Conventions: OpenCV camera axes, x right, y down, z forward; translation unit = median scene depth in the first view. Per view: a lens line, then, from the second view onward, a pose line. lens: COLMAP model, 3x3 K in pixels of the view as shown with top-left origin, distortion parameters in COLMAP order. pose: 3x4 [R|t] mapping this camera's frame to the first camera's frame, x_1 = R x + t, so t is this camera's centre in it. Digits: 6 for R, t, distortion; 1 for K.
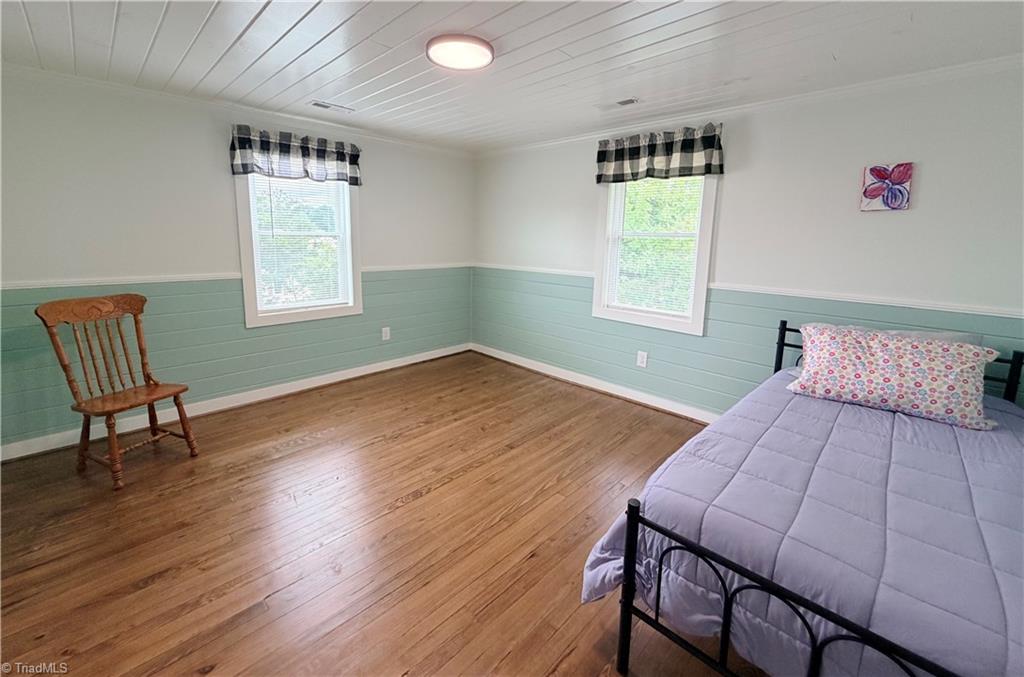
lens RADIAL K [[411.8, 0, 506.1], [0, 411.8, 296.0], [0, 0, 1]] dist [0.004933, 0.000088]
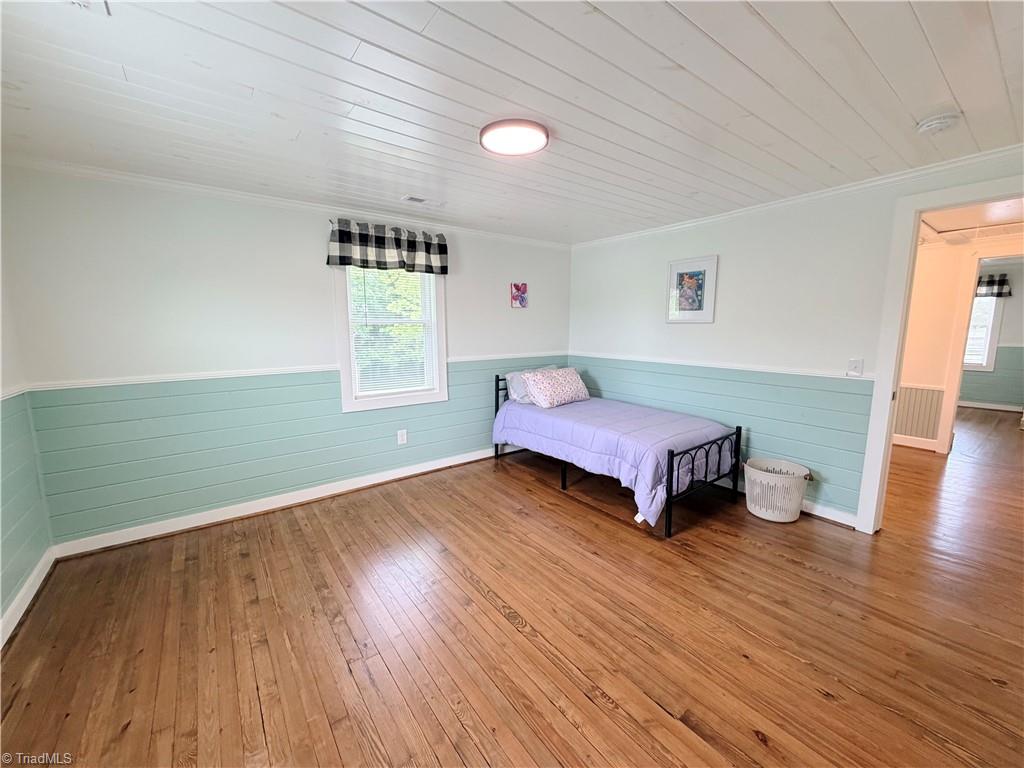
lens RADIAL K [[411.8, 0, 513.4], [0, 411.8, 385.8], [0, 0, 1]] dist [0.003513, -0.000398]
pose [[0.140576, -0.157850, 0.977406, -0.733654], [0.154920, 0.978555, 0.135755, -0.087881], [-0.977874, 0.132336, 0.162015, 0.581347]]
